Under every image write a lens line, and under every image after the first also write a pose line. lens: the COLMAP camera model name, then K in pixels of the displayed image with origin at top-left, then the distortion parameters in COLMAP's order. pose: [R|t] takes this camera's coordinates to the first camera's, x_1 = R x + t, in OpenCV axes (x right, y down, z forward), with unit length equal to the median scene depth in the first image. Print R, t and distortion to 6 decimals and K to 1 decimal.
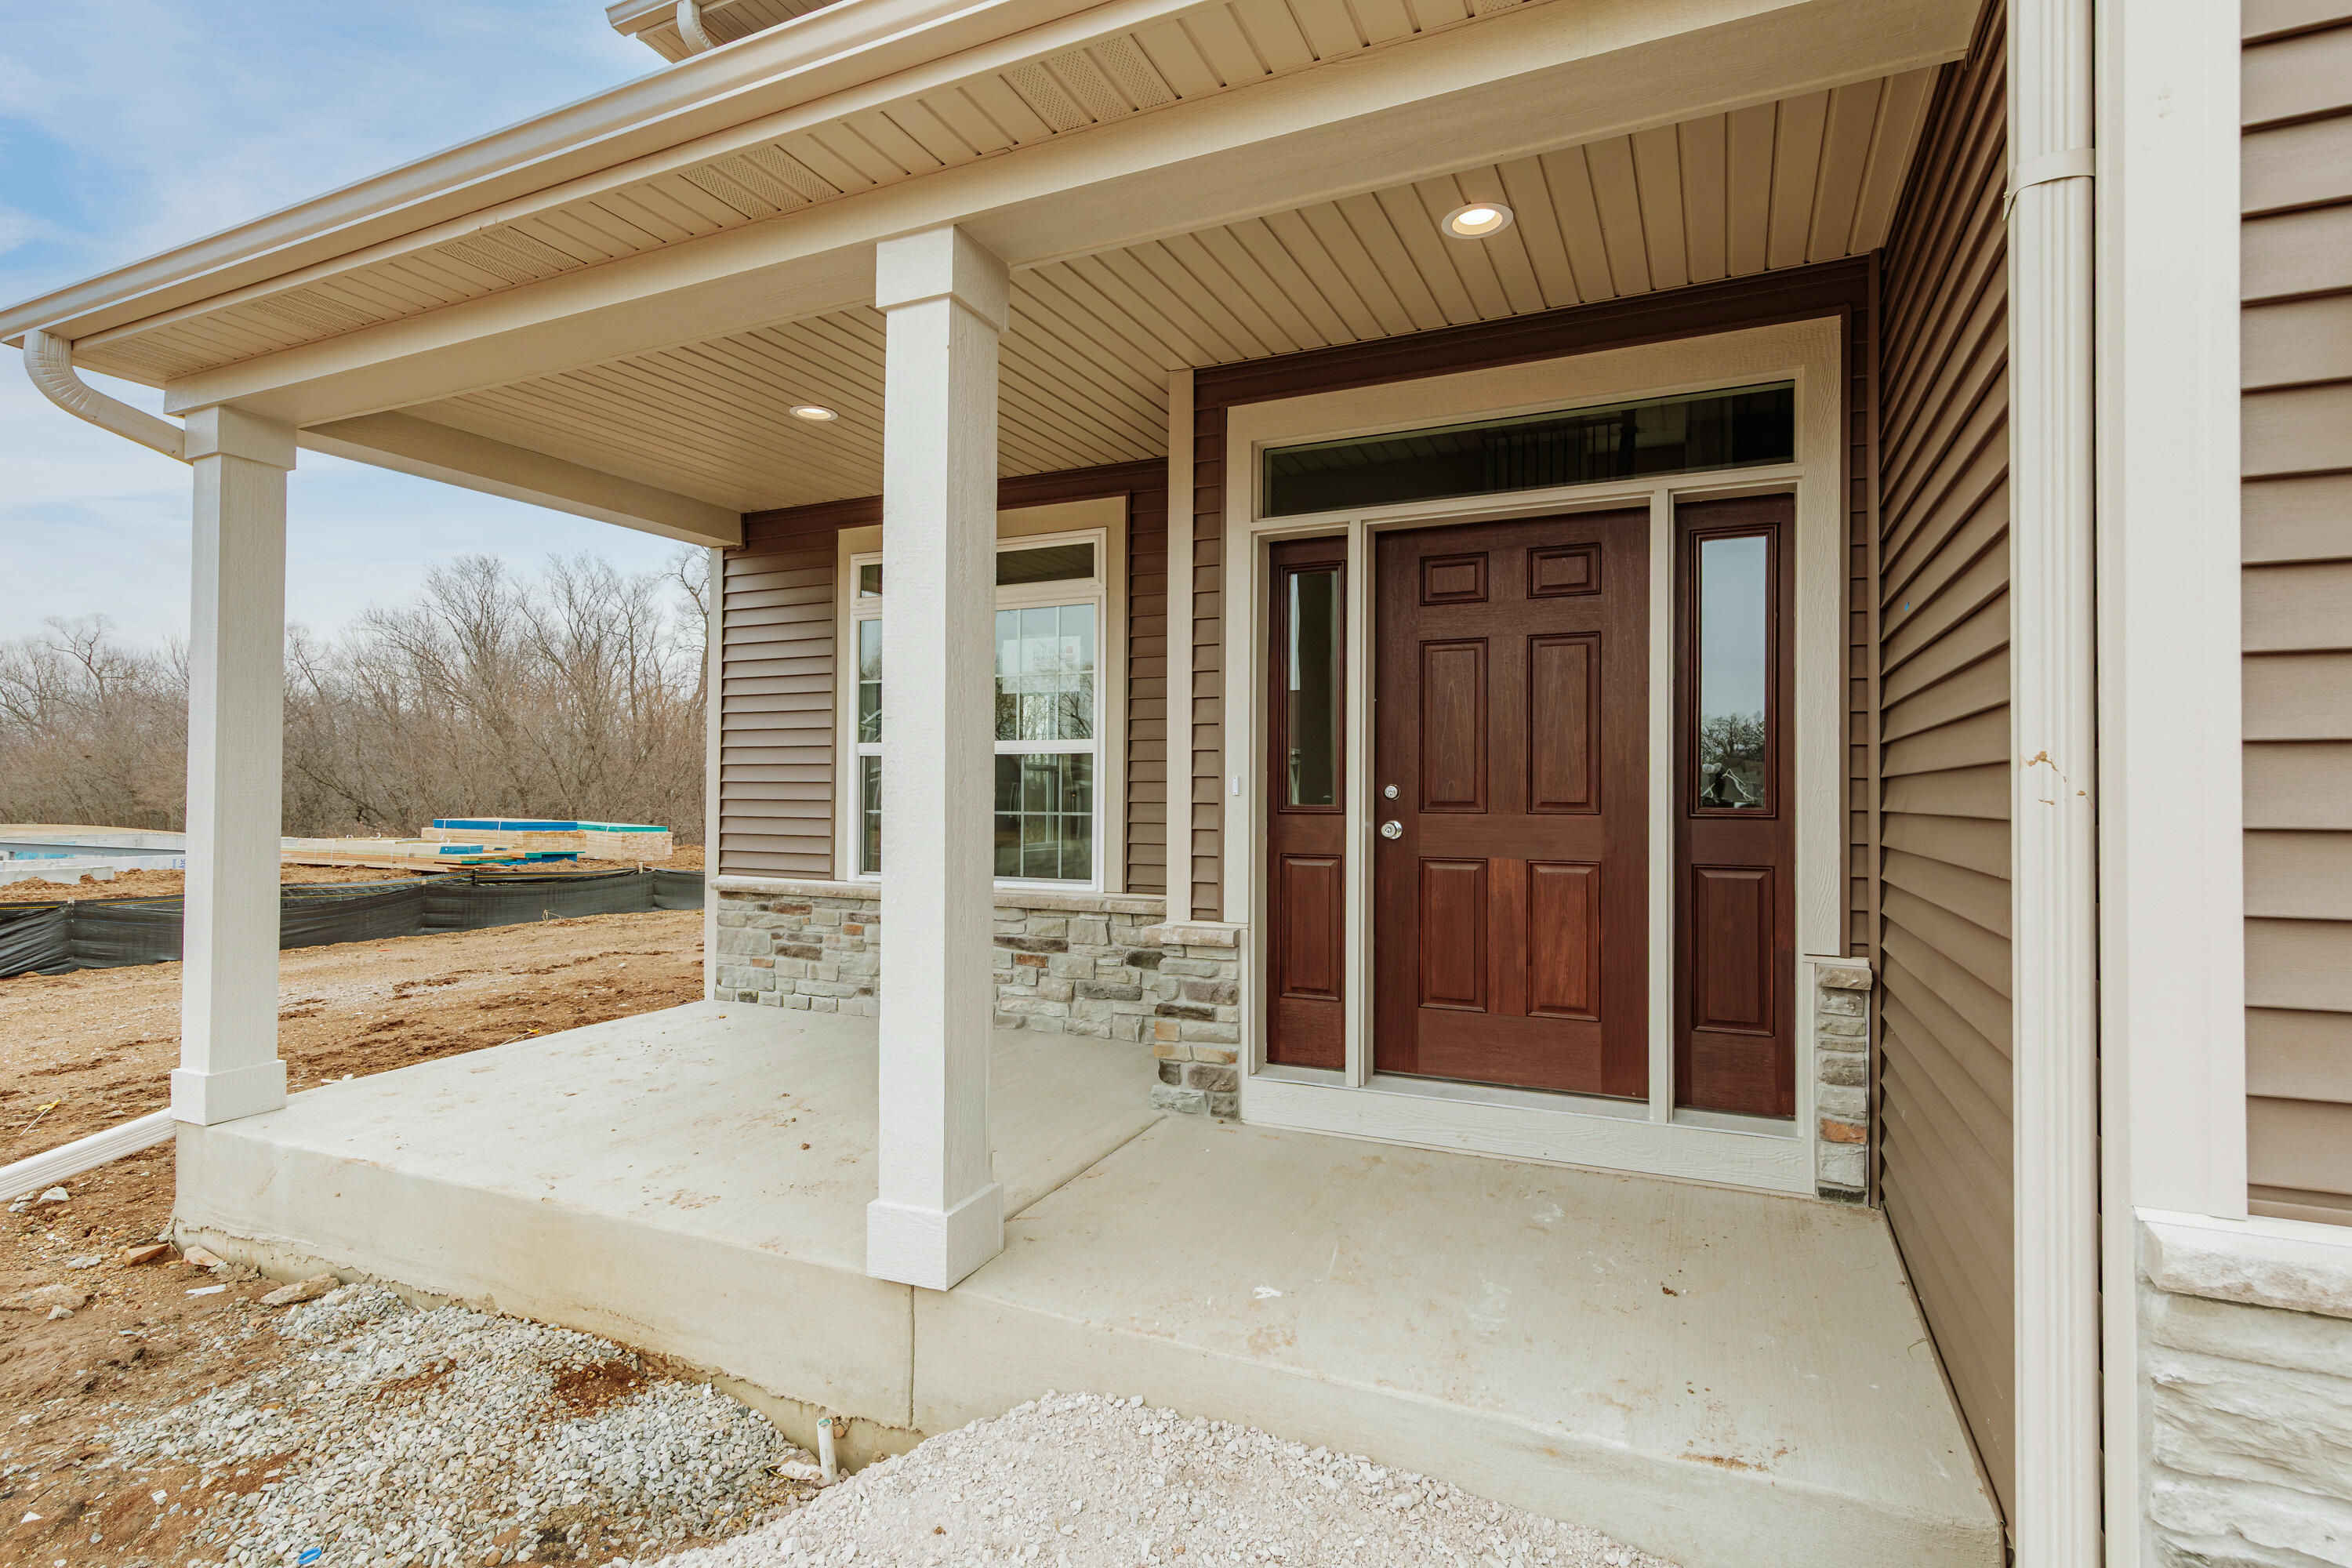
lens RADIAL K [[1145.3, 0, 1182.7], [0, 1145.3, 783.8], [0, 0, 1]] dist [0.009002, -0.000467]
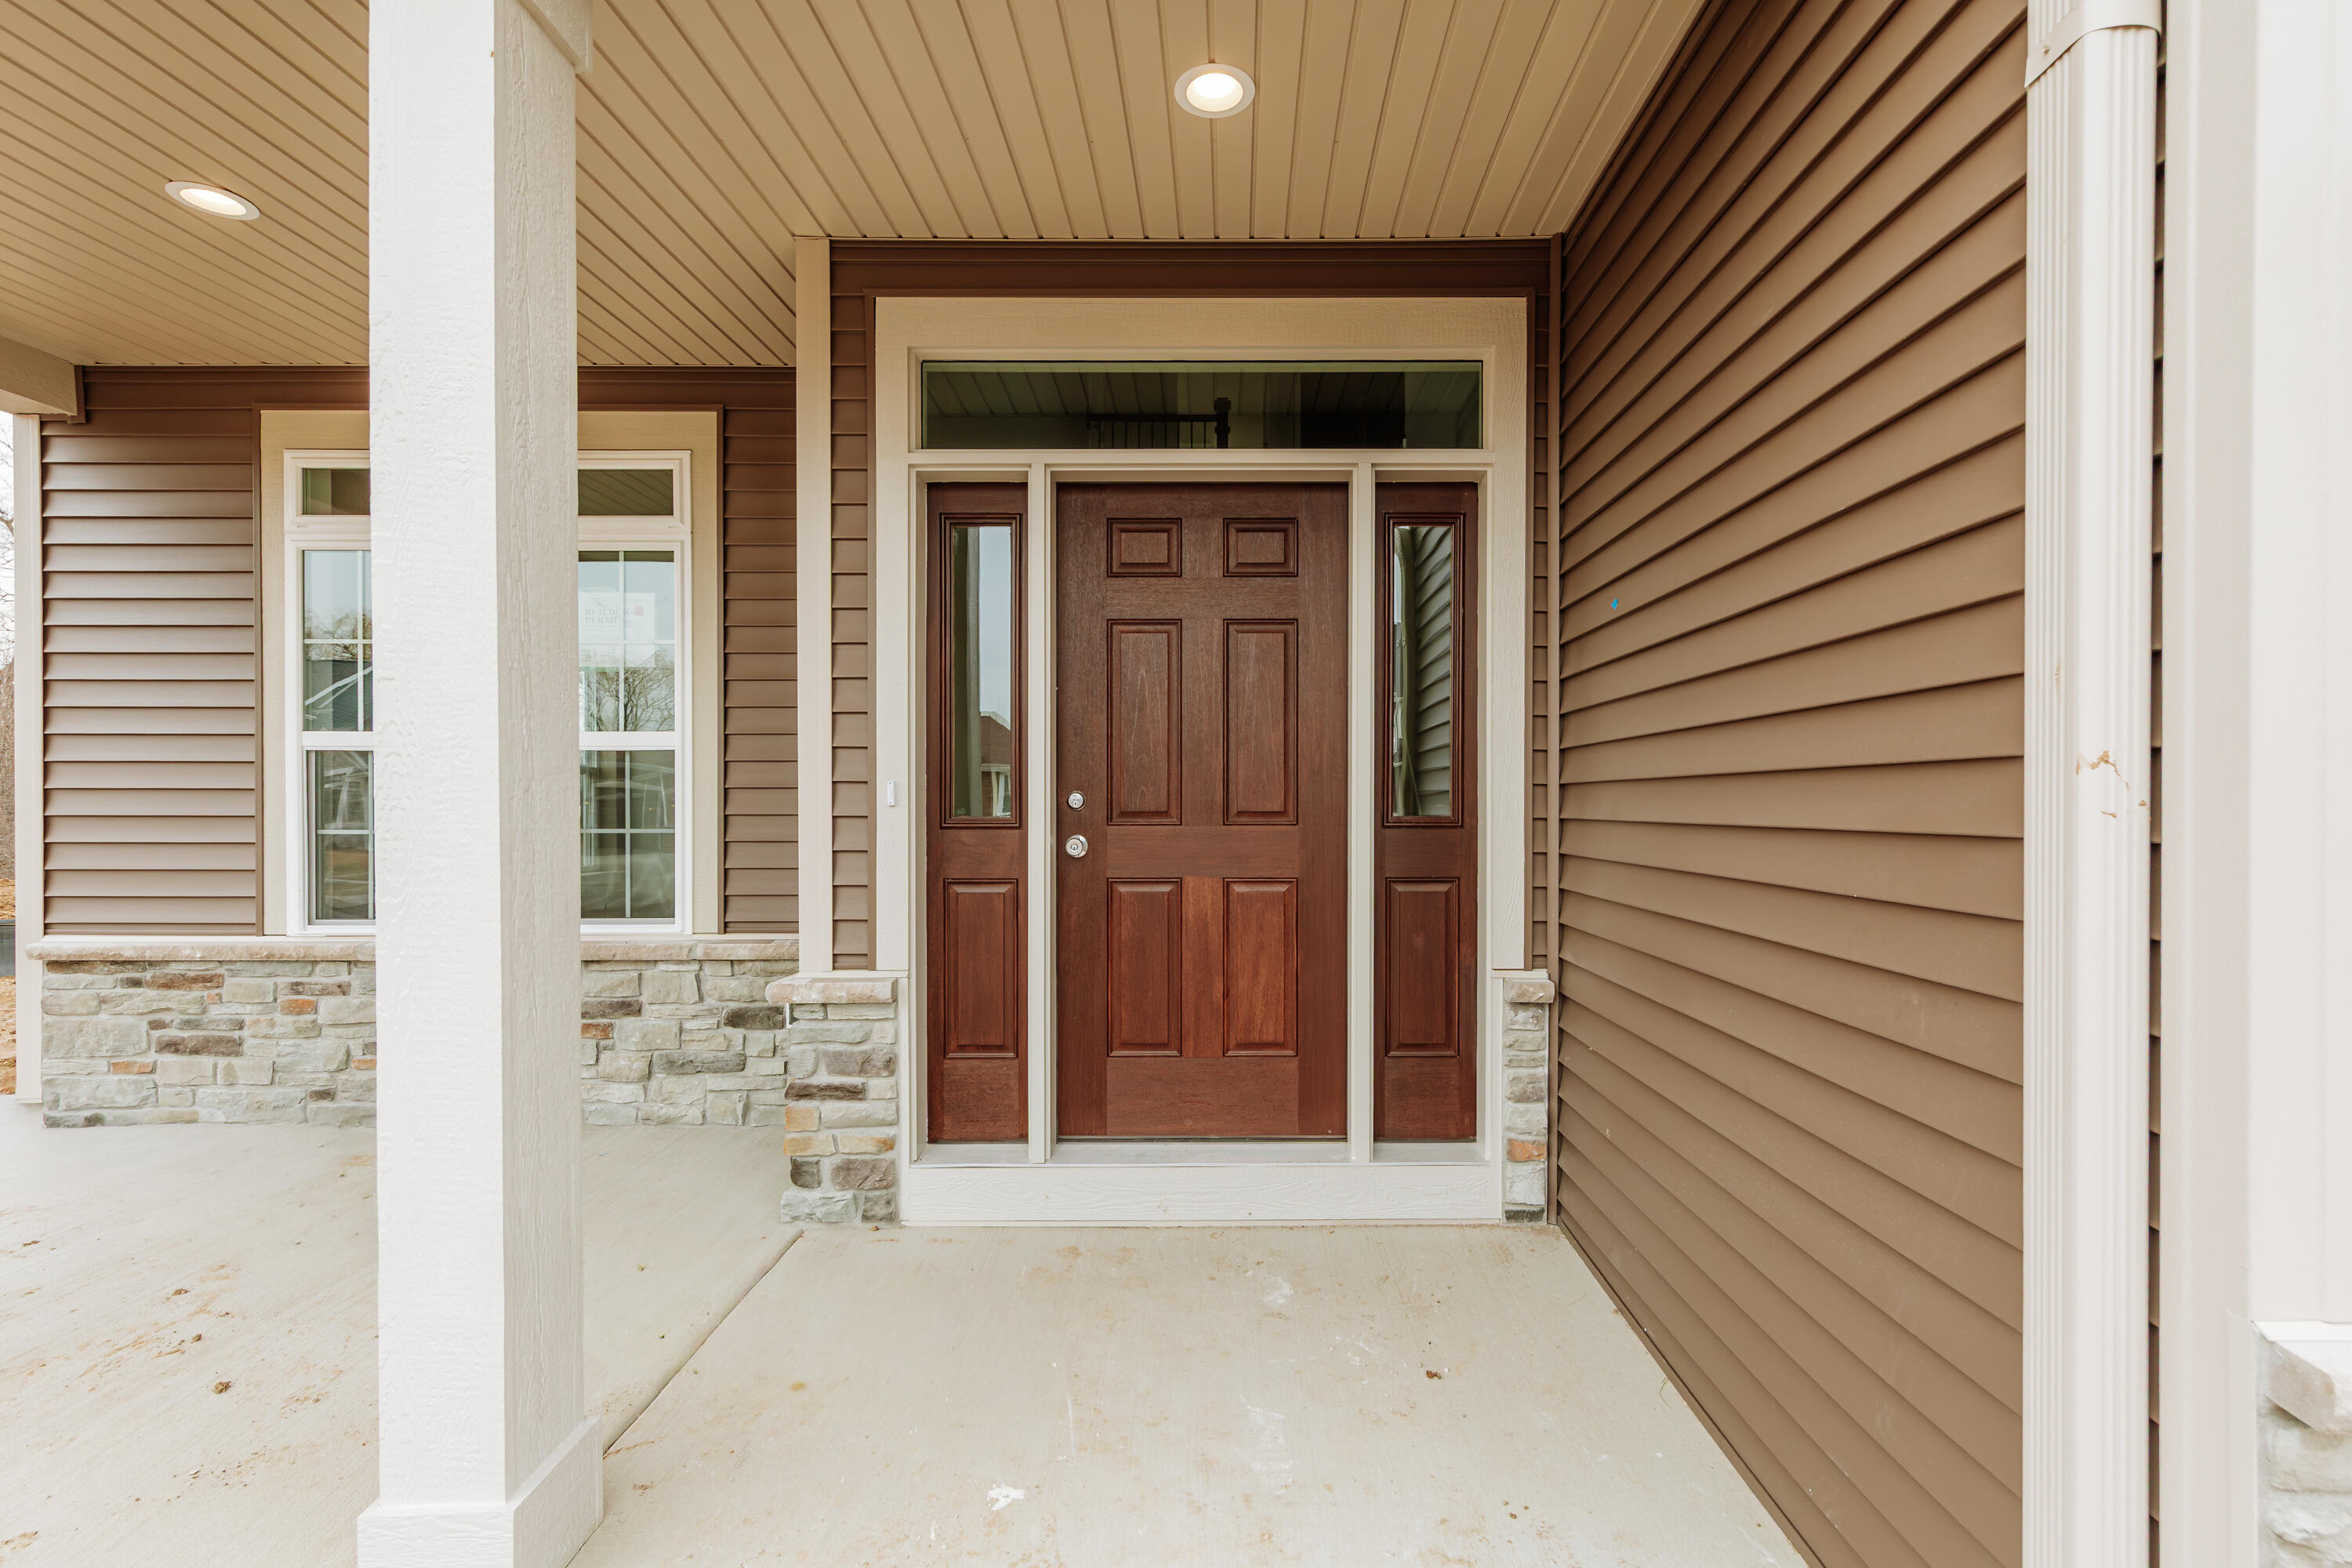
lens RADIAL K [[1145.3, 0, 1127.1], [0, 1145.3, 814.7], [0, 0, 1]] dist [0.009002, -0.000467]
pose [[0.936401, -0.008566, 0.350827, -0.074958], [0.000800, 0.999752, 0.022276, -0.001056], [-0.350931, -0.020578, 0.936175, 0.217483]]
